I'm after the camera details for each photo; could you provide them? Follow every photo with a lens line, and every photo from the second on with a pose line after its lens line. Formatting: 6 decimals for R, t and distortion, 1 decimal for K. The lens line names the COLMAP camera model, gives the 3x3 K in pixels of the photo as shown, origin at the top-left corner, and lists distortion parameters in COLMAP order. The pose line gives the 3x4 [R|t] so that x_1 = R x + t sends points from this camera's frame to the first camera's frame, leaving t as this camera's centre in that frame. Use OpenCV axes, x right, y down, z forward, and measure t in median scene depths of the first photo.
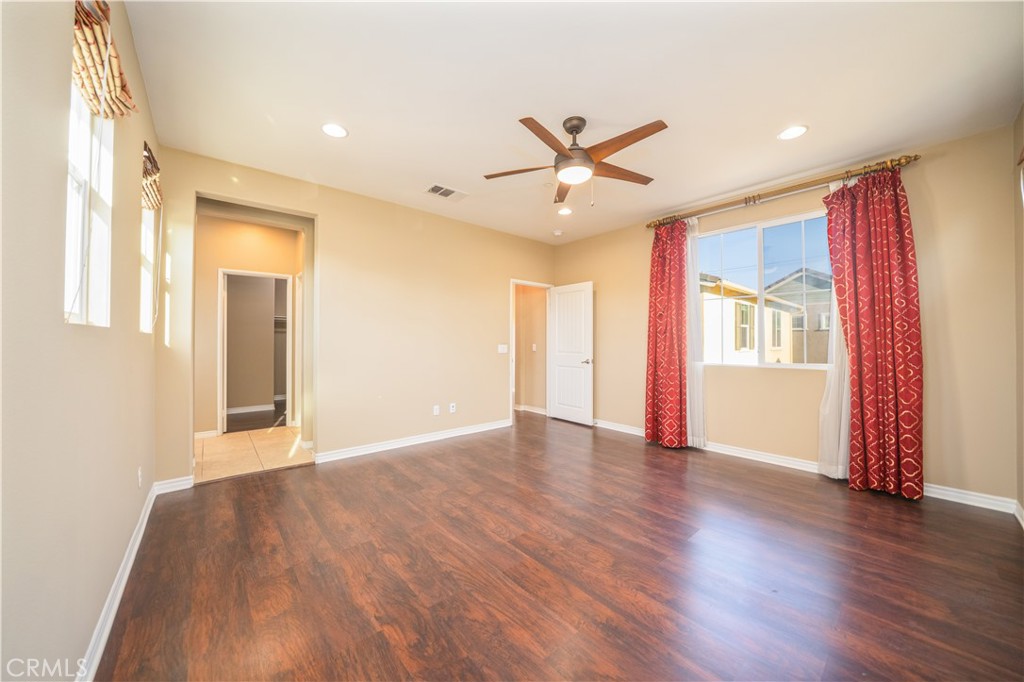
lens RADIAL K [[357.6, 0, 513.7], [0, 357.6, 338.4], [0, 0, 1]] dist [-0.017435, 0.000182]
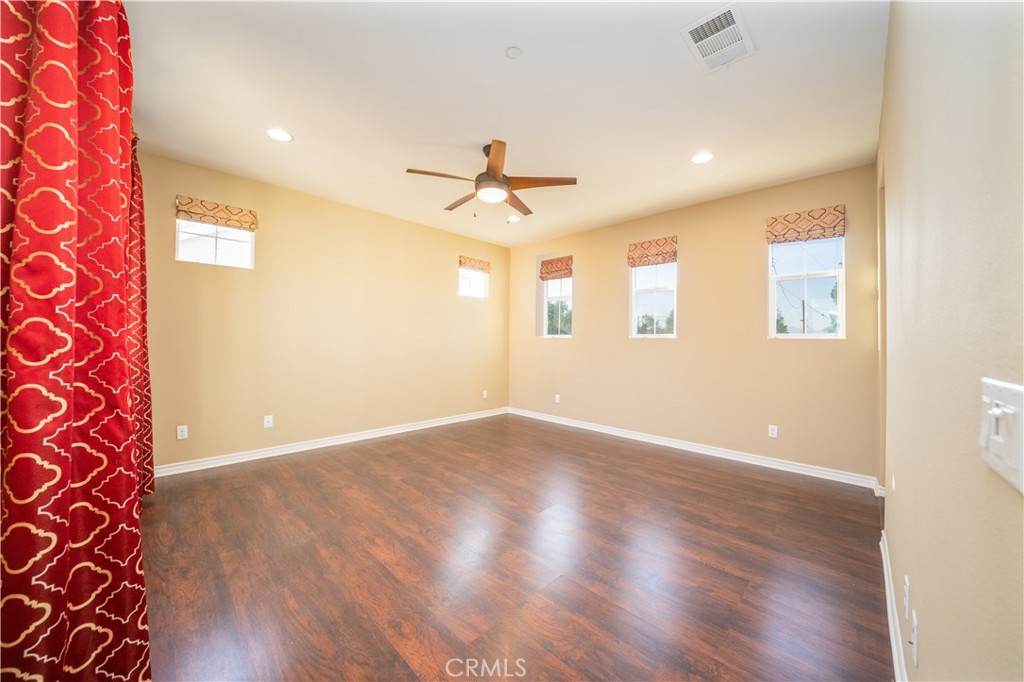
lens RADIAL K [[357.6, 0, 513.7], [0, 357.6, 338.4], [0, 0, 1]] dist [-0.017435, 0.000182]
pose [[-0.996810, -0.016888, -0.078010, 0.191738], [-0.015549, 0.999722, -0.017745, 0.023124], [0.078288, -0.016476, -0.996795, 2.193818]]
